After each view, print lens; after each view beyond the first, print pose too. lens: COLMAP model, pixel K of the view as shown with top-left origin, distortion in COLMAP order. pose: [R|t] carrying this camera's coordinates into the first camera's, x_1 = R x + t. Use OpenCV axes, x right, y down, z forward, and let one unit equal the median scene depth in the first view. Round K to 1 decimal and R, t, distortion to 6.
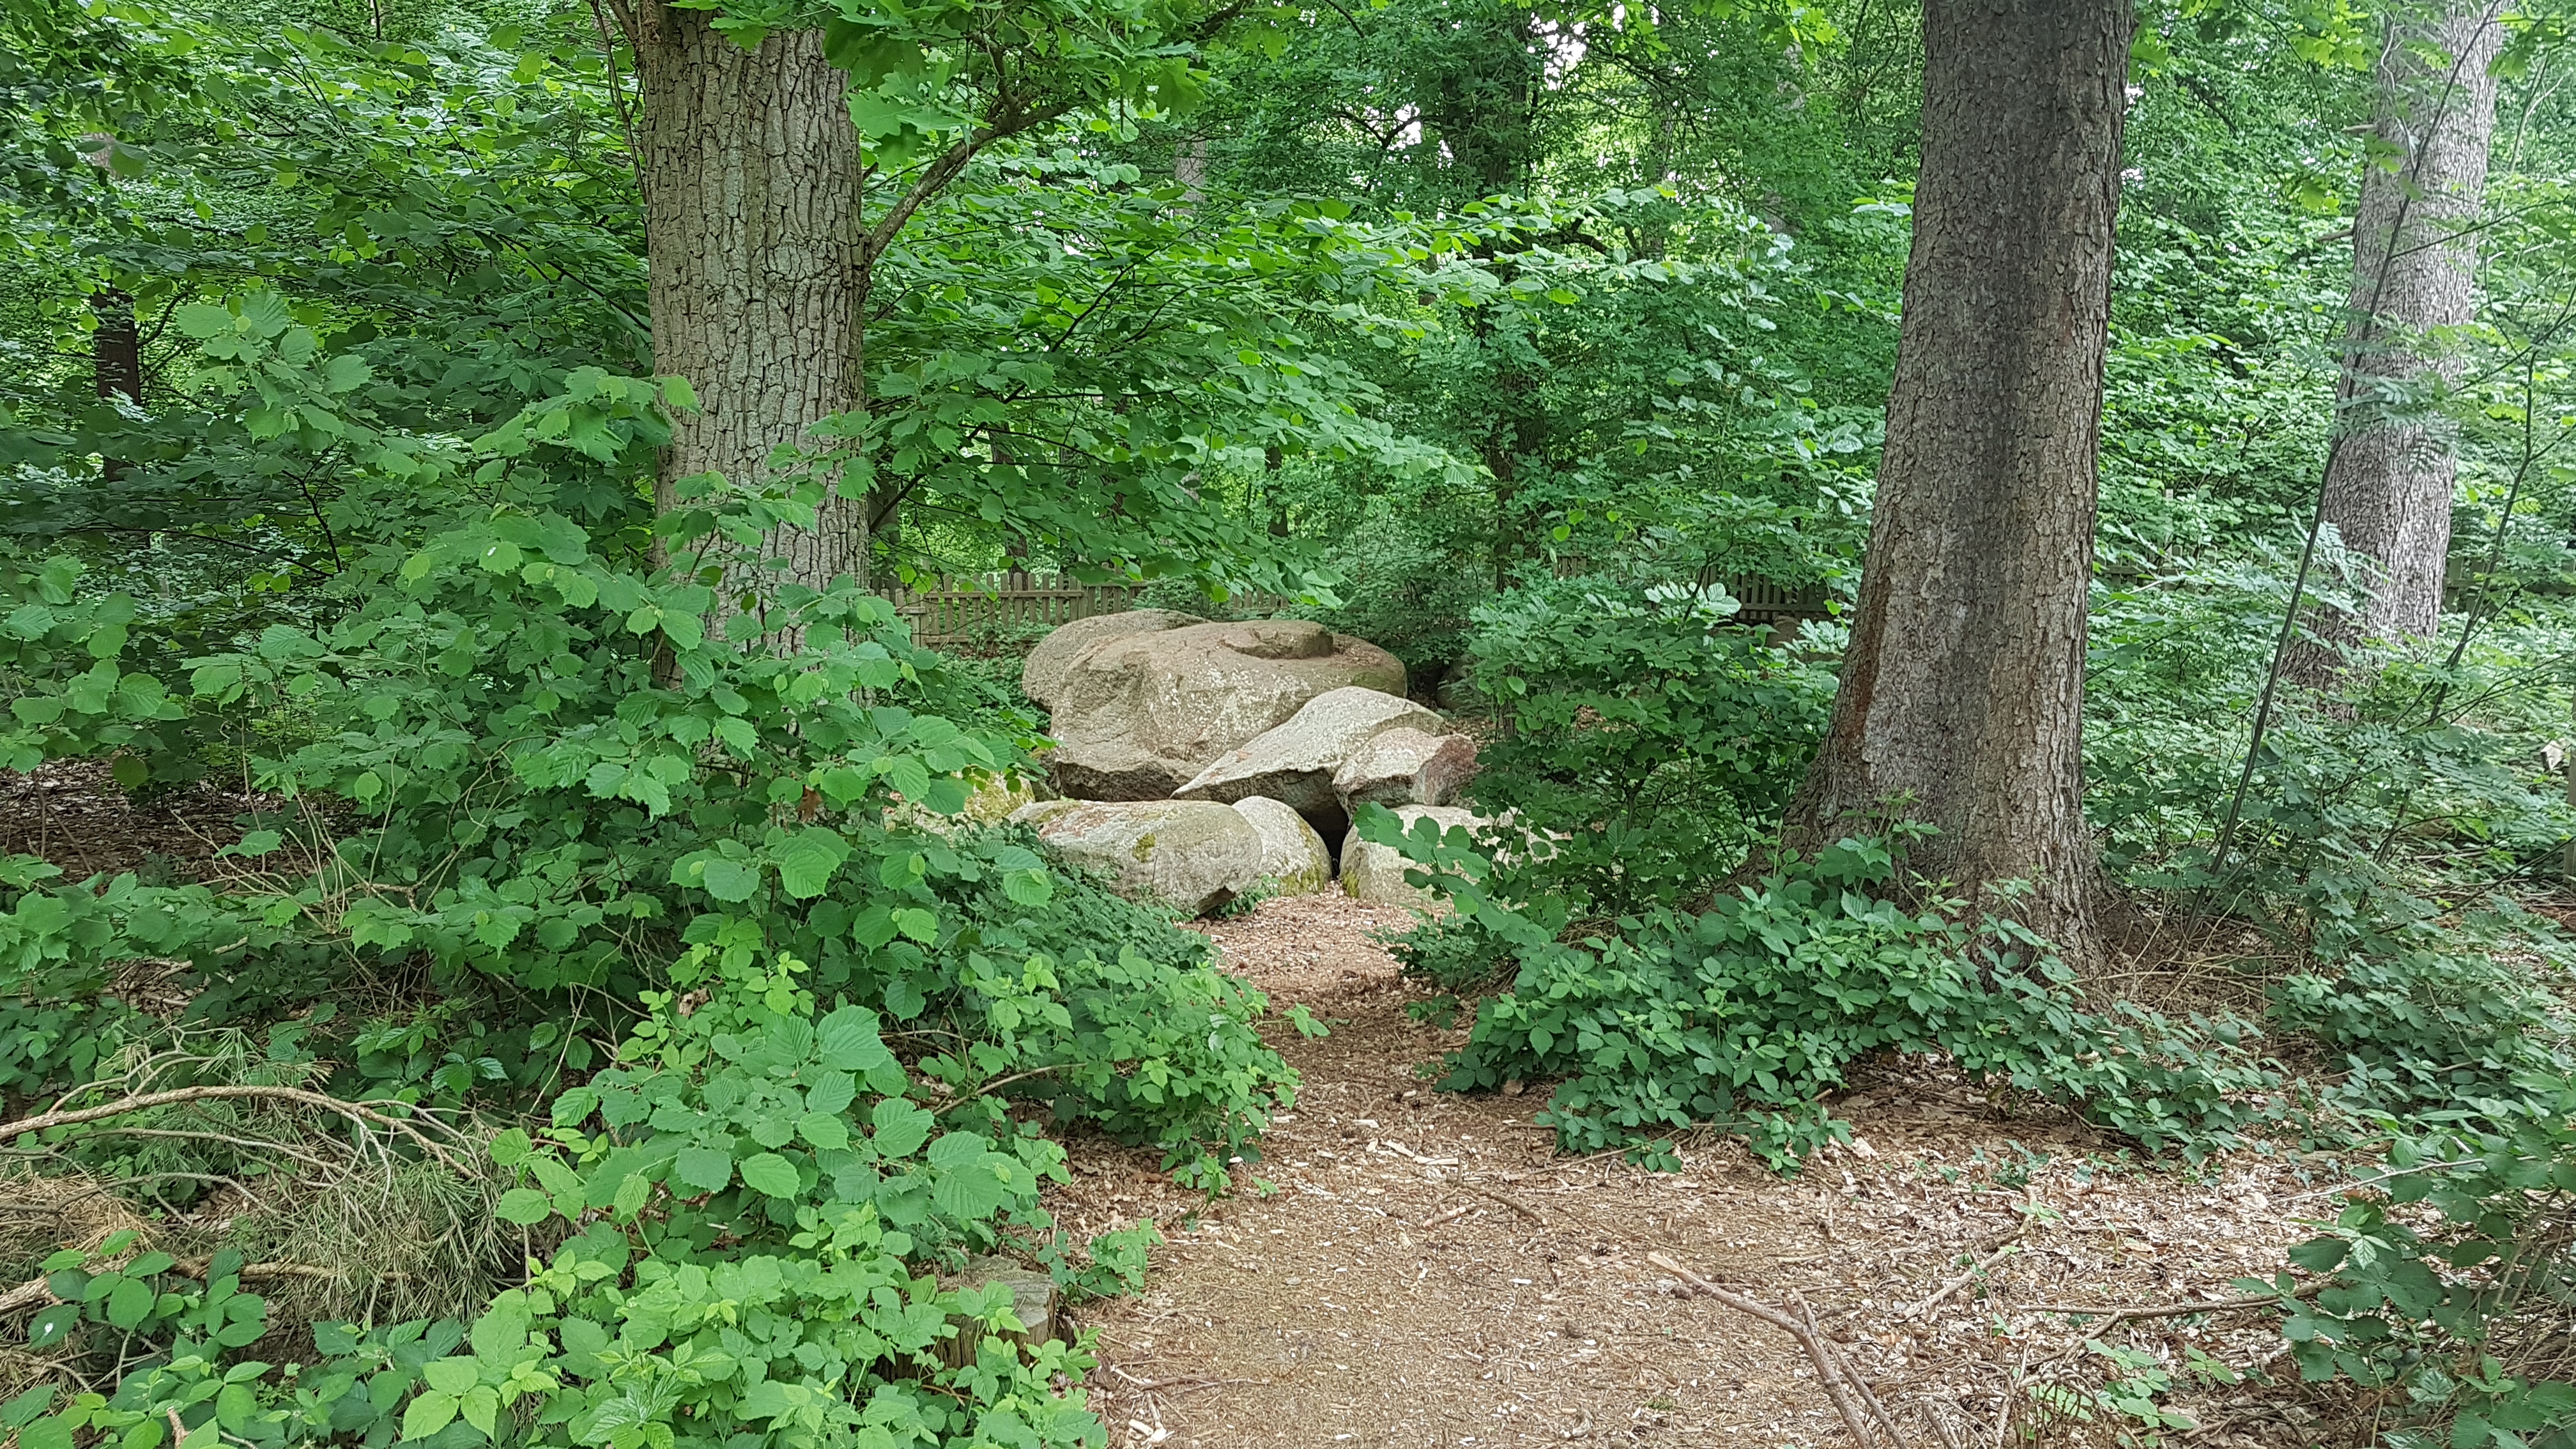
lens RADIAL K [[1916.0, 0, 1290.5], [0, 1916.0, 723.2], [0, 0, 1]] dist [-0.004370, 0.000195]
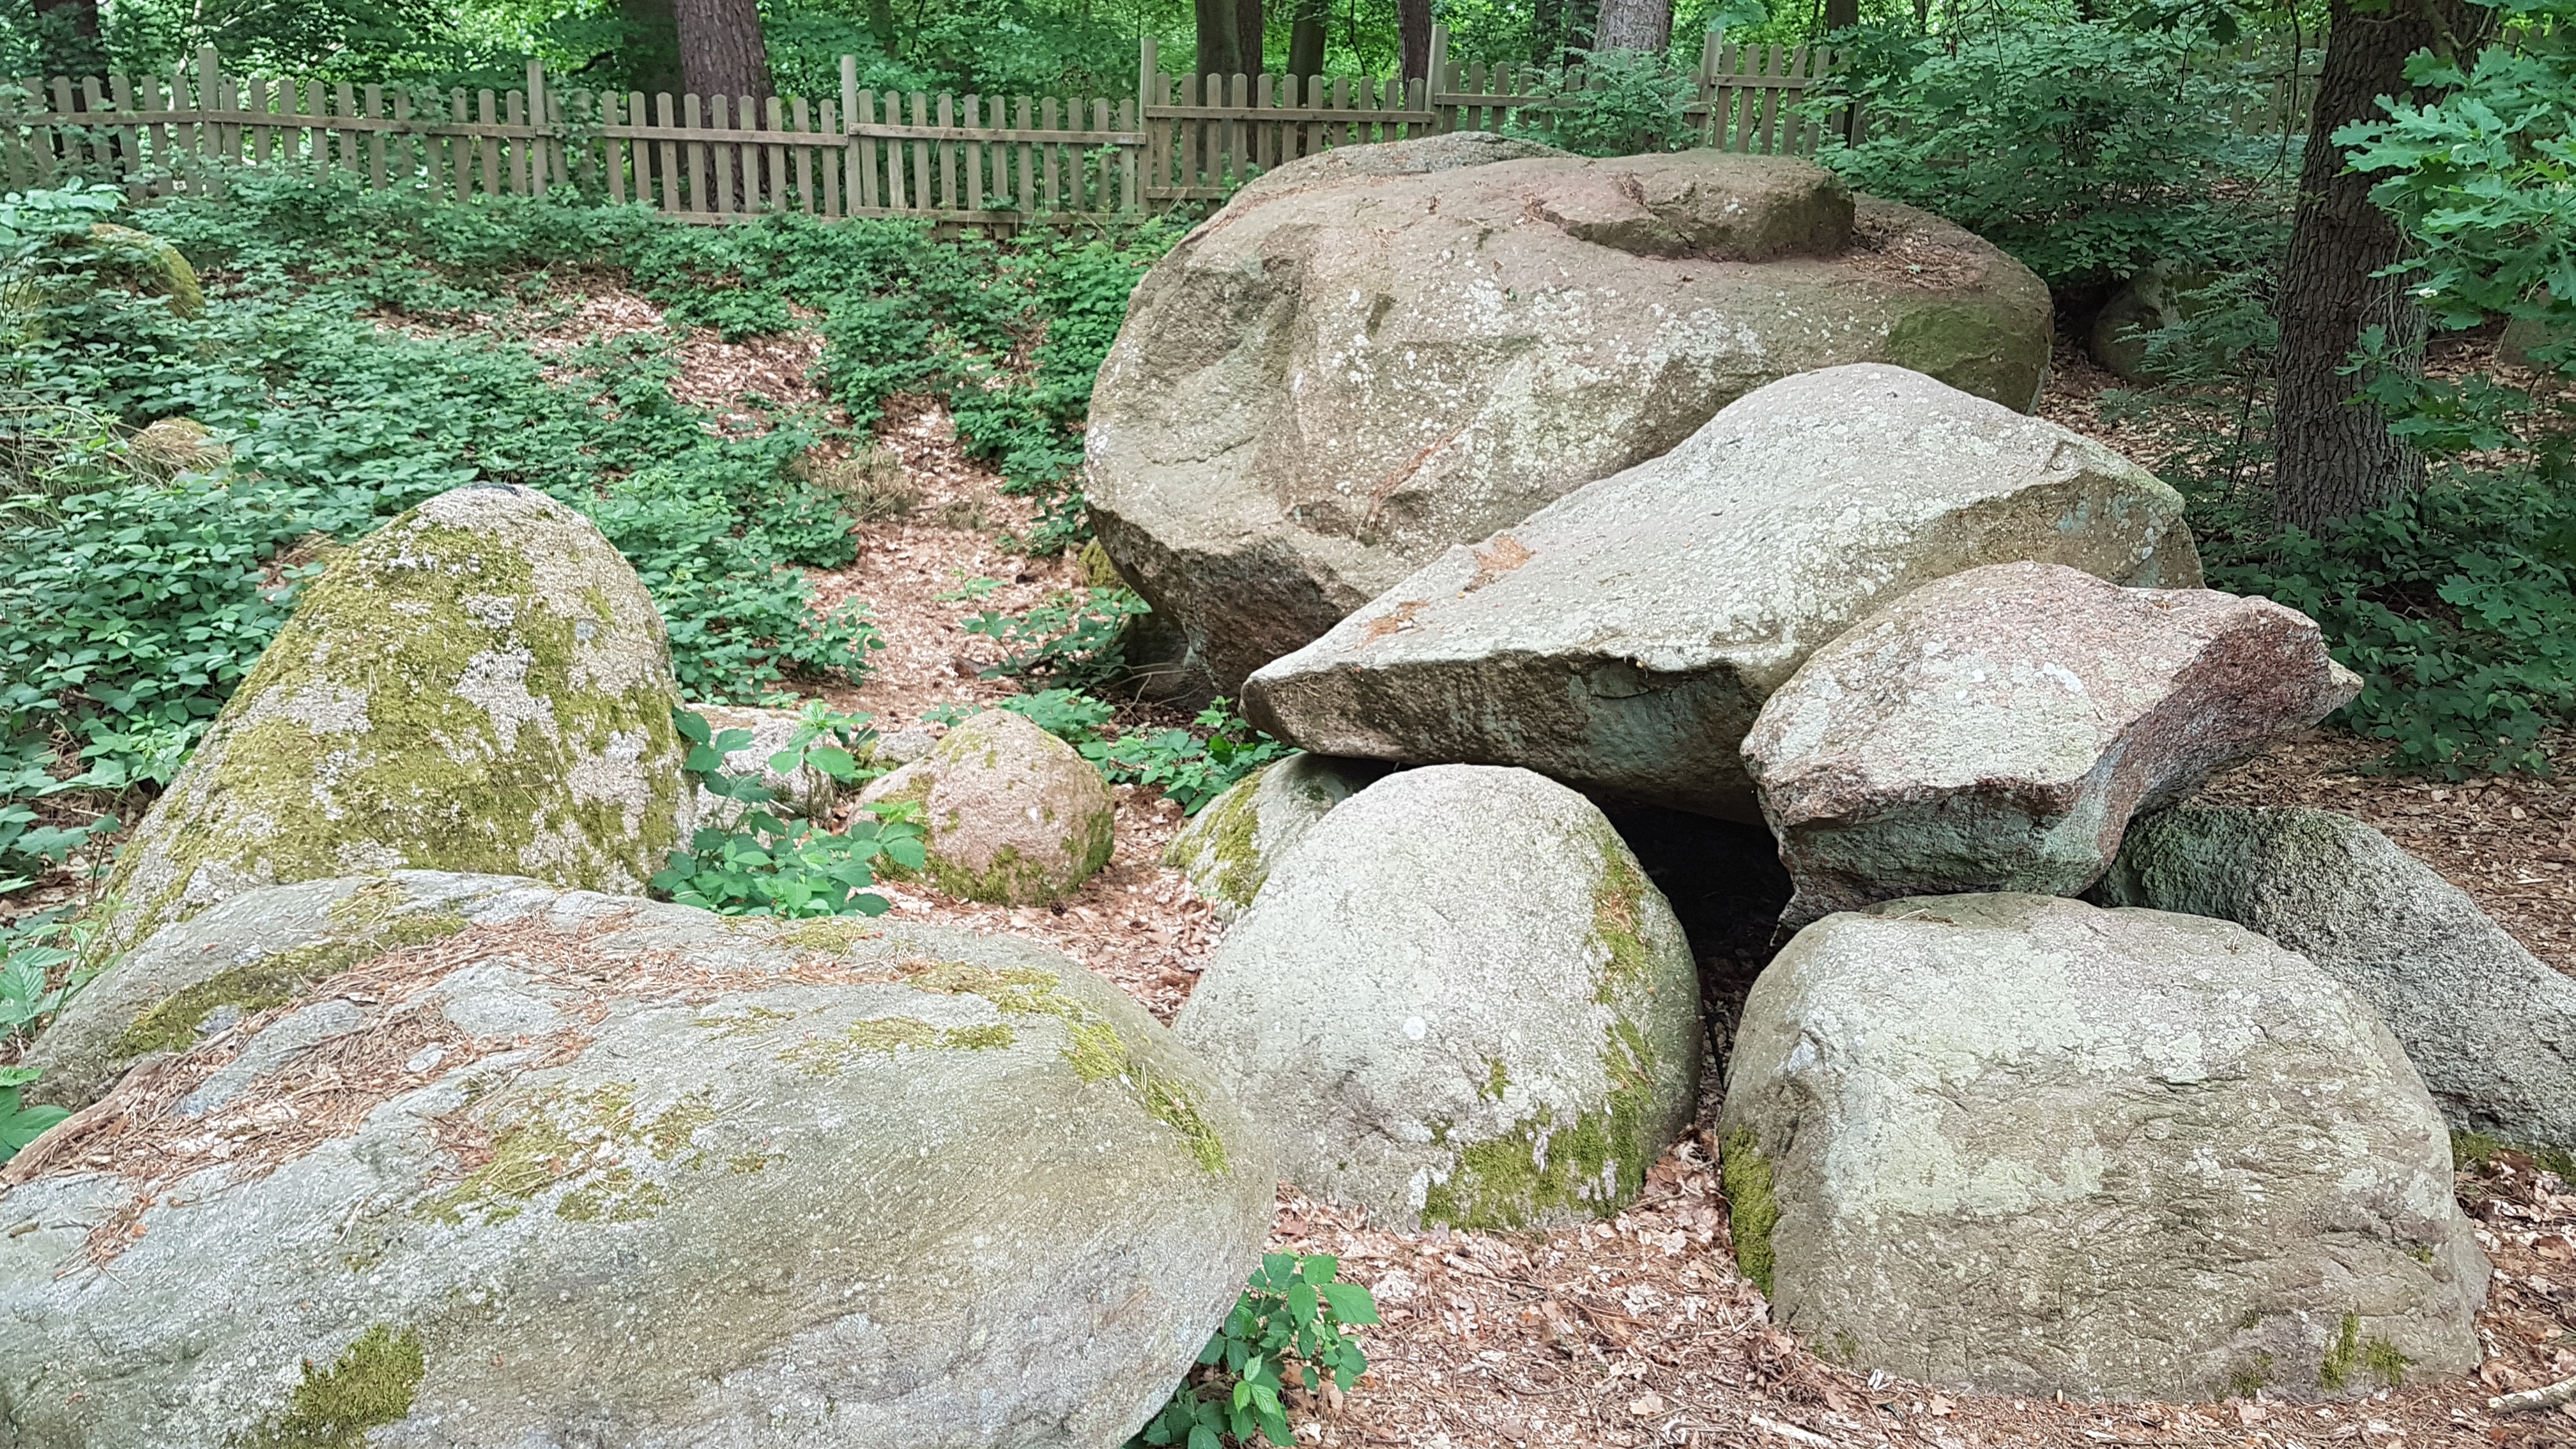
lens RADIAL K [[1916.0, 0, 1271.0], [0, 1916.0, 703.7], [0, 0, 1]] dist [-0.004370, 0.000195]
pose [[0.954756, 0.108828, -0.276763, 0.029400], [-0.049831, 0.976023, 0.211887, -0.025695], [0.293186, -0.188509, 0.937287, 0.654579]]
